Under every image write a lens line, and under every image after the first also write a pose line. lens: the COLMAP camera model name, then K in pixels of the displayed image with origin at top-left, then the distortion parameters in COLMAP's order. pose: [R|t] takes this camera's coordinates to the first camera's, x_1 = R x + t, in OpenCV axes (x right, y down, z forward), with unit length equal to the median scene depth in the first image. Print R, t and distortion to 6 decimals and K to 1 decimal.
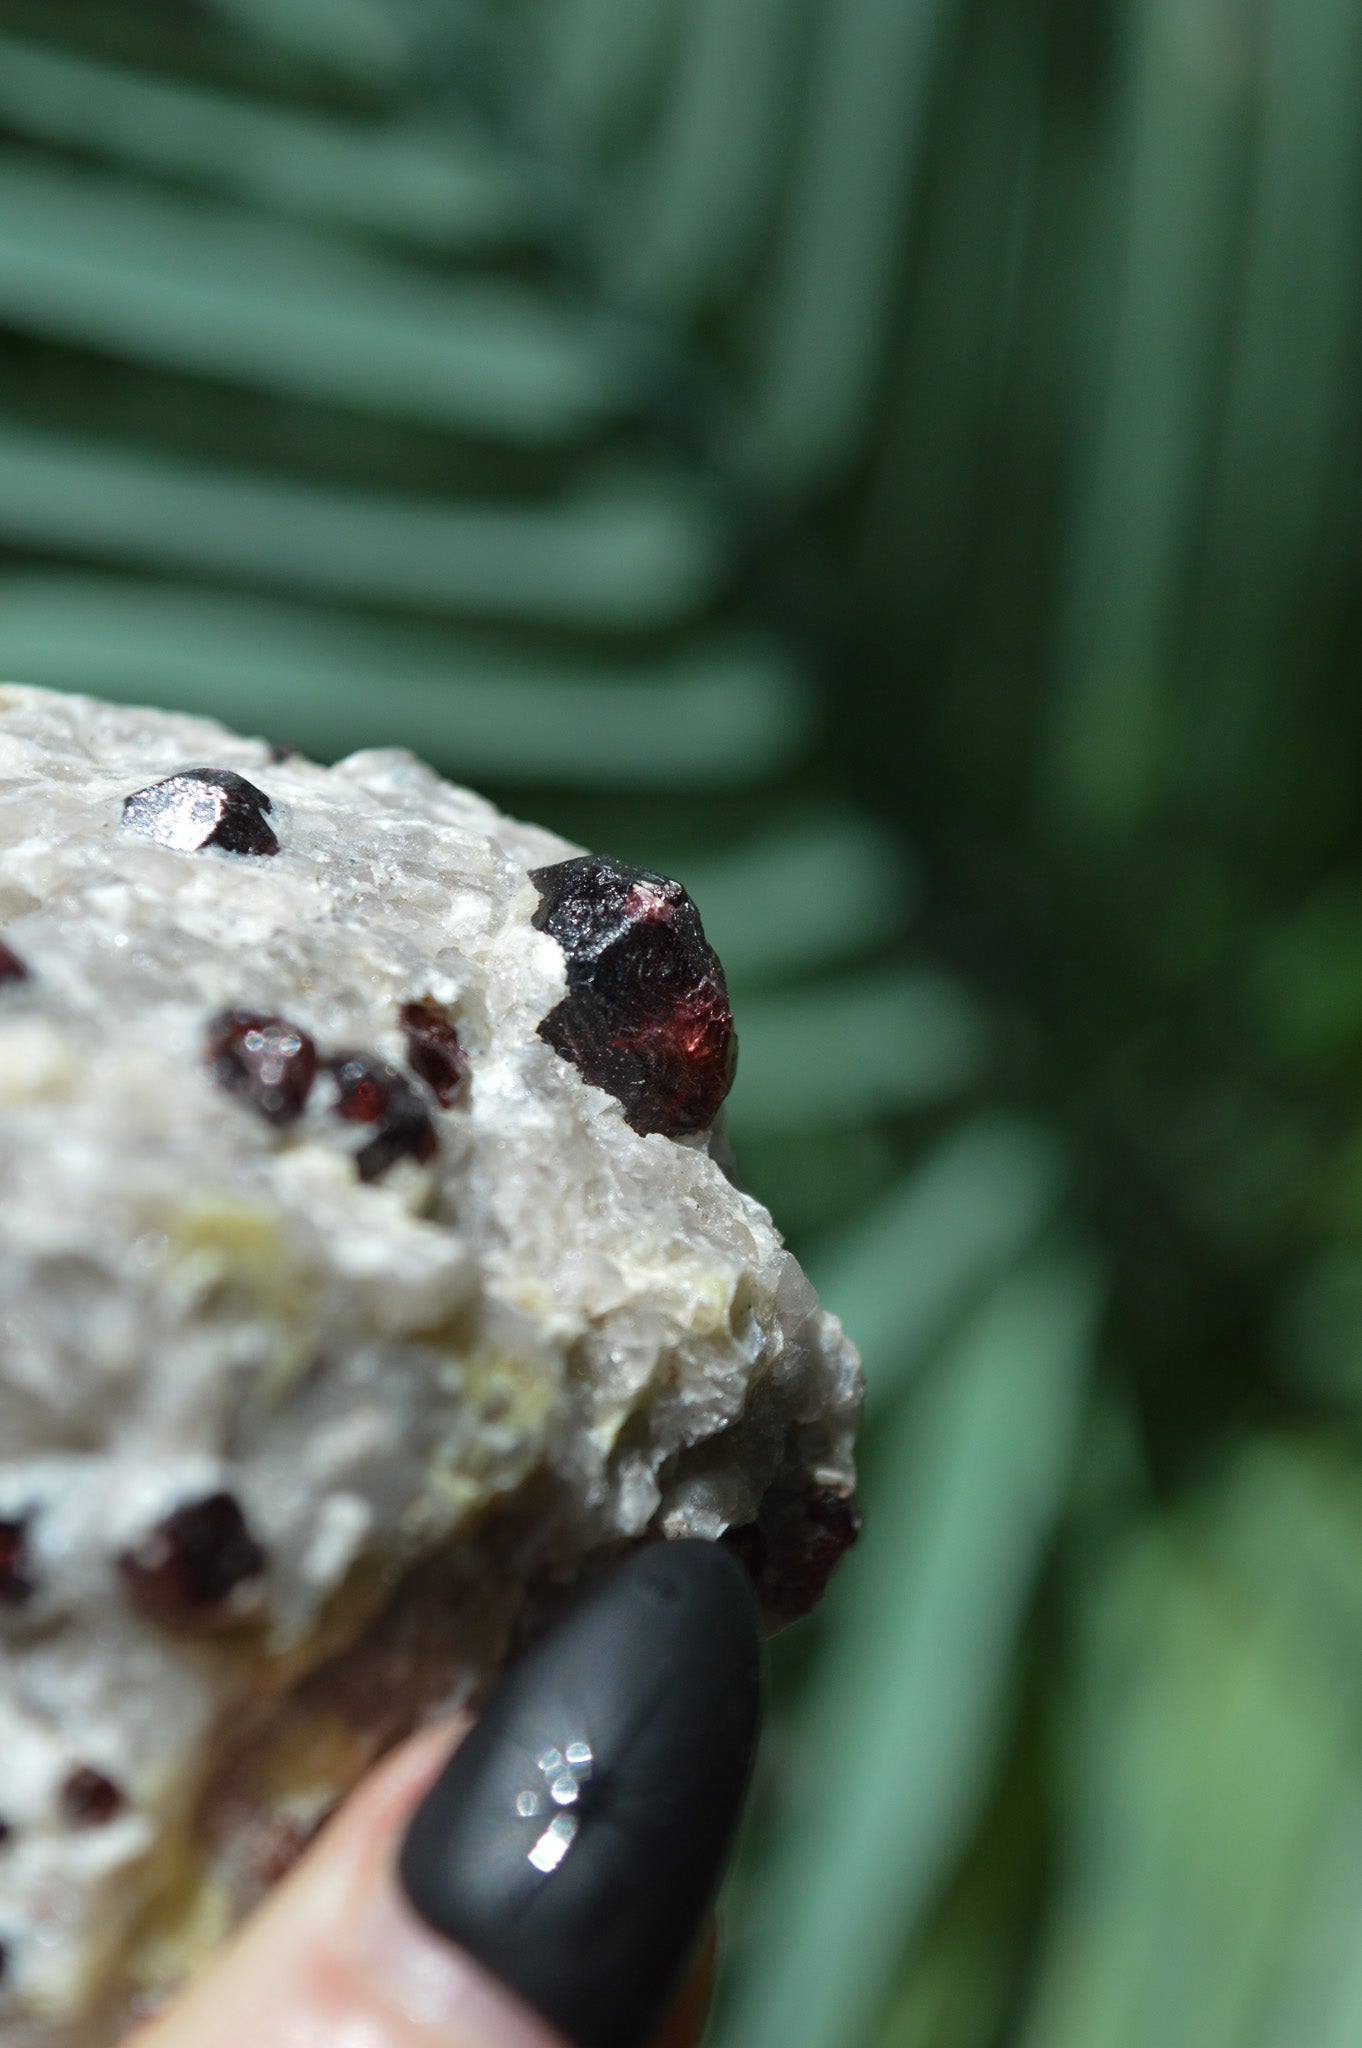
lens RADIAL K [[4497.3, 0, 686.2], [0, 4497.3, 1027.6], [0, 0, 1]] dist [-0.003916, 0.000000]
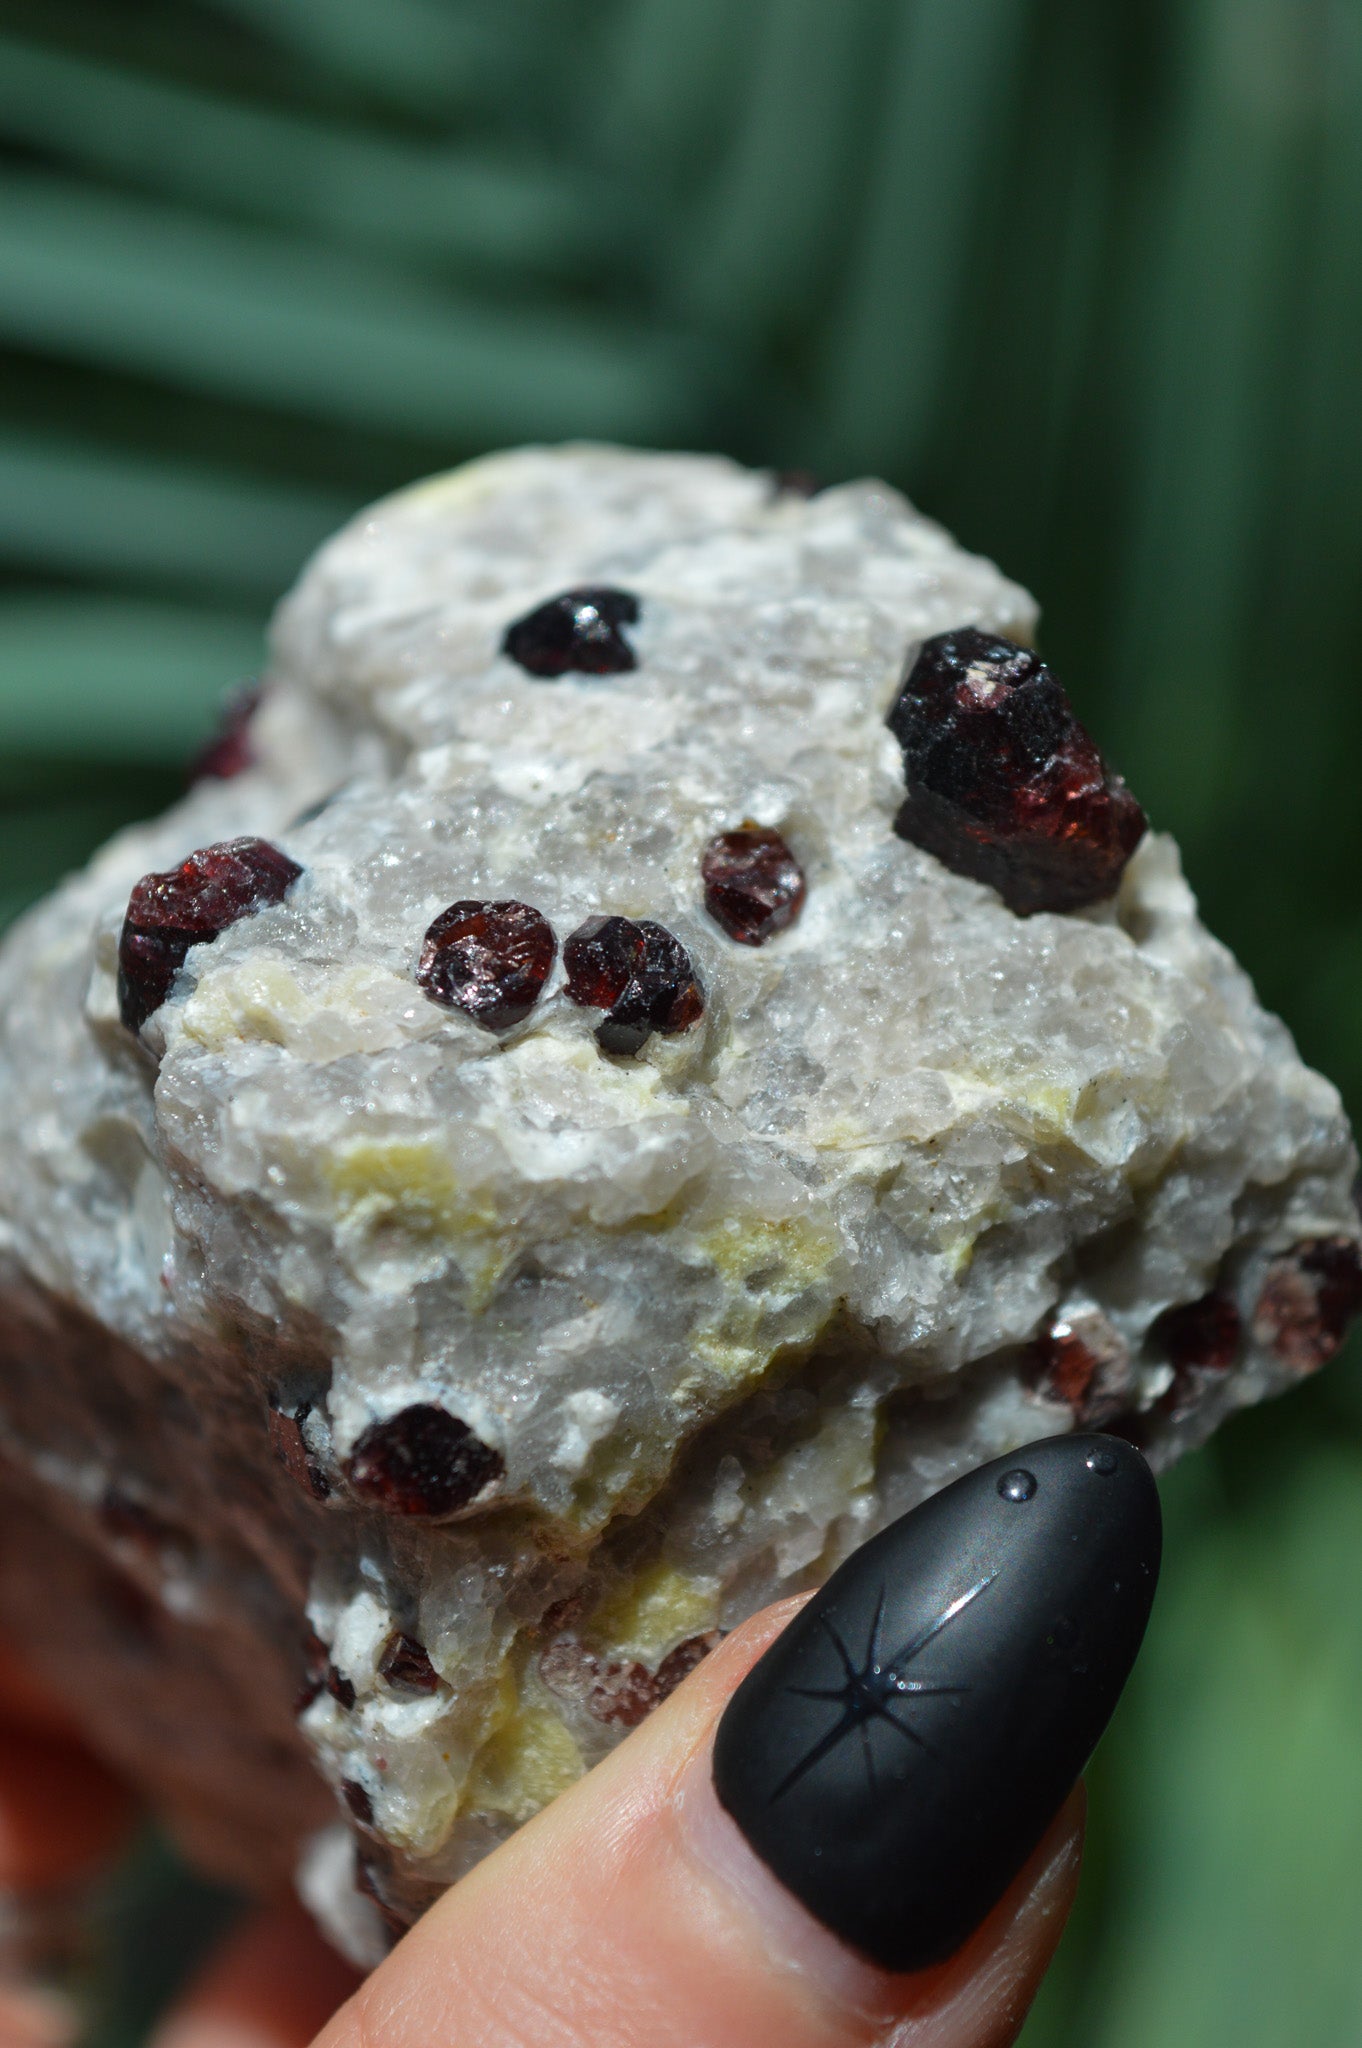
lens RADIAL K [[4497.3, 0, 686.6], [0, 4497.3, 1022.0], [0, 0, 1]] dist [-0.003916, 0.000000]
pose [[0.853945, -0.041041, -0.518743, 0.439805], [0.161049, 0.968784, 0.188469, -0.152332], [0.494815, -0.244485, 0.833898, 0.162496]]
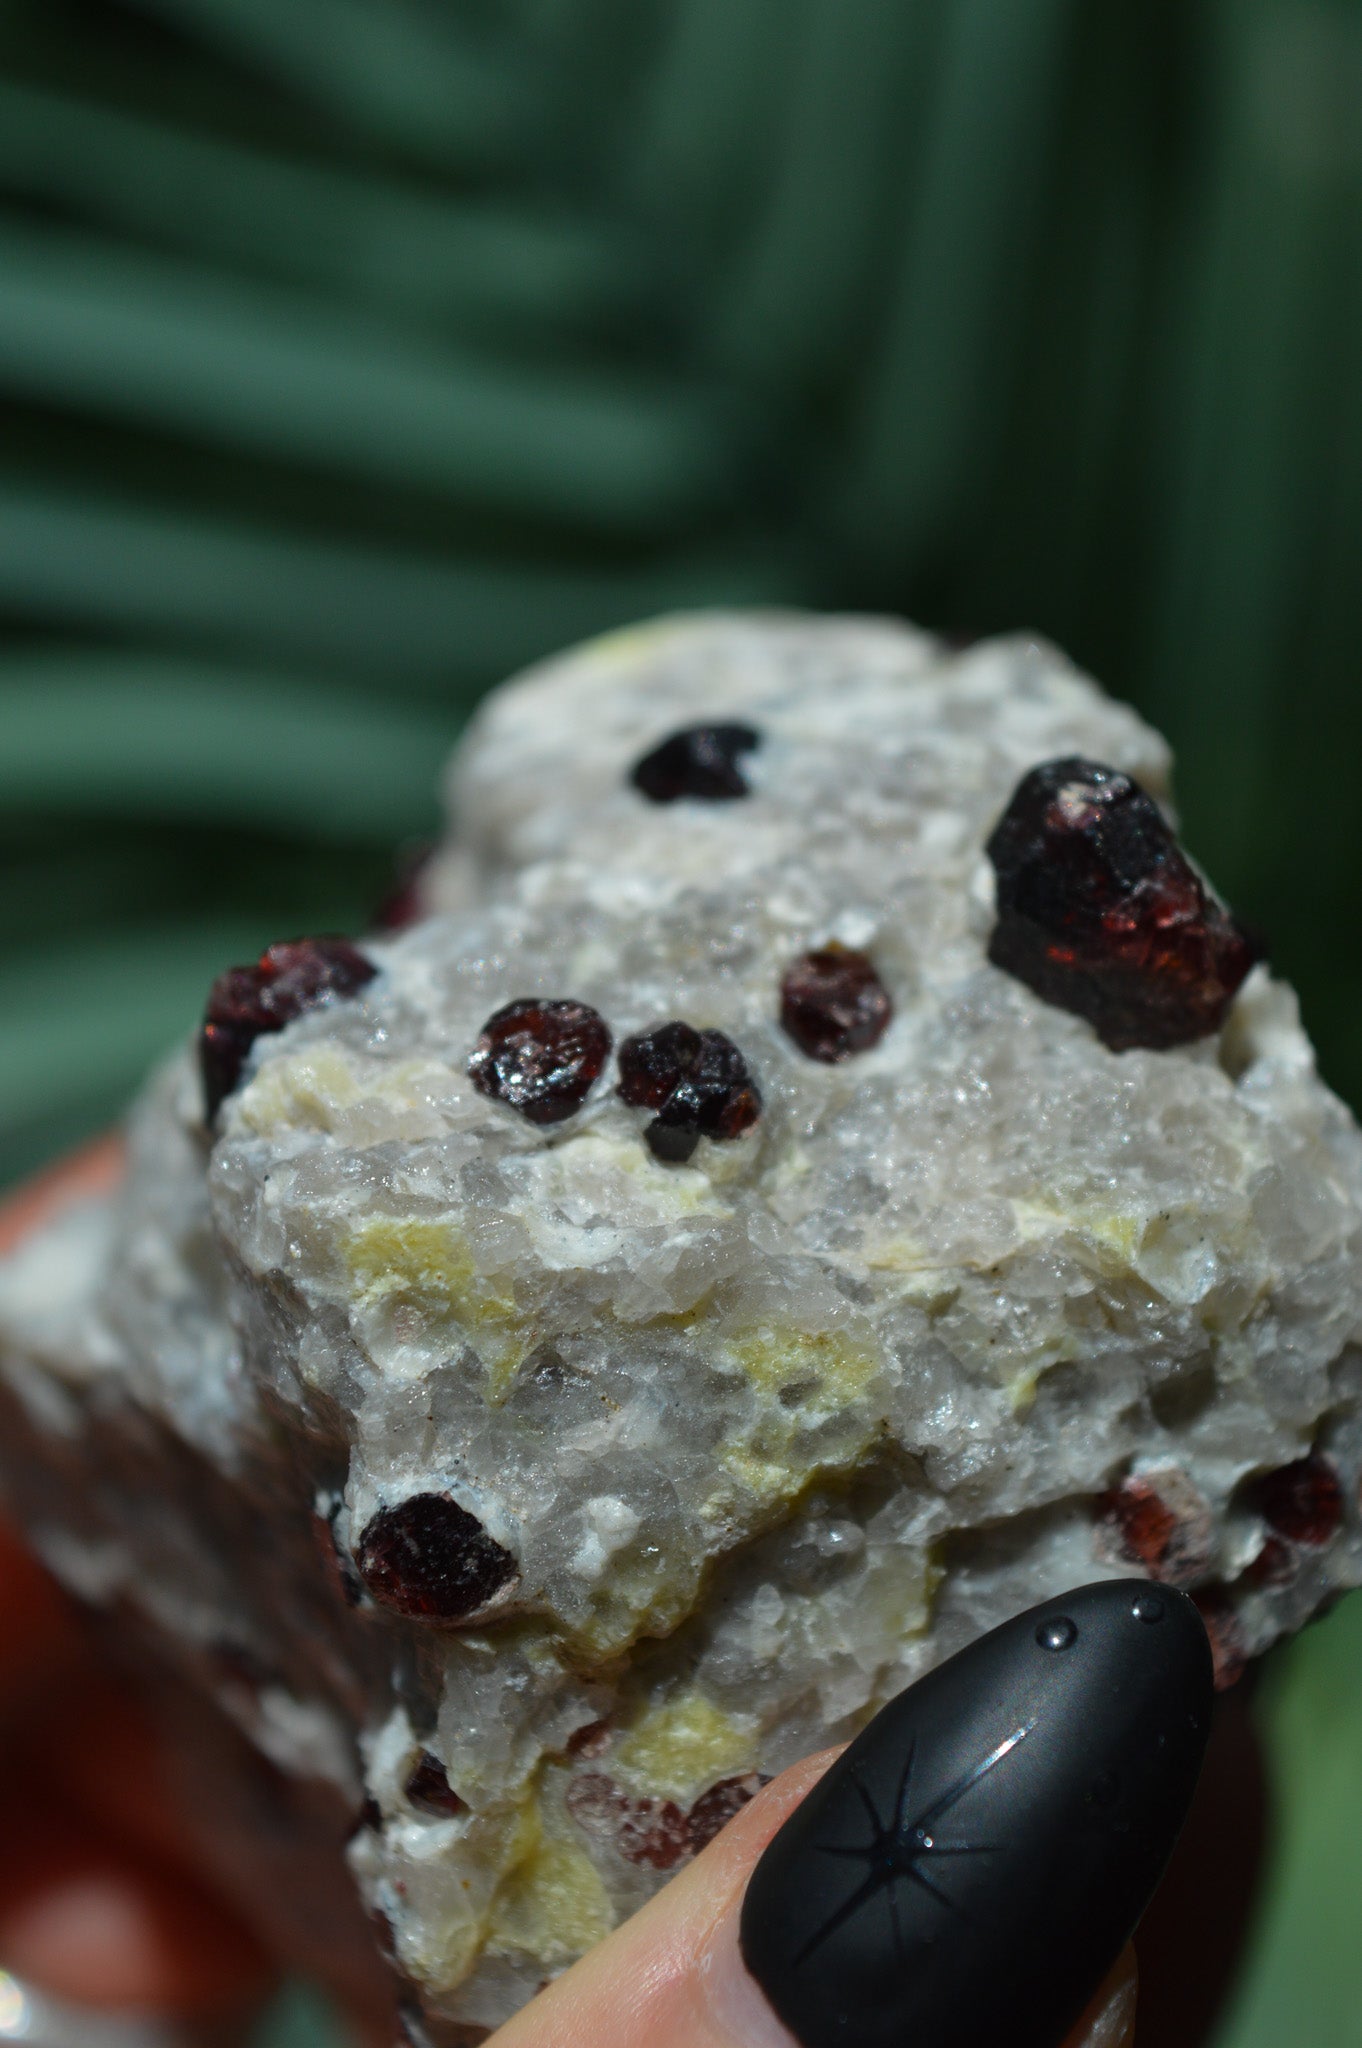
lens RADIAL K [[4497.3, 0, 677.0], [0, 4497.3, 1028.5], [0, 0, 1]] dist [-0.003916, 0.000000]
pose [[0.757187, -0.072276, -0.649187, 0.540650], [0.135078, 0.989702, 0.047363, -0.038831], [0.639079, -0.123554, 0.759153, 0.246146]]
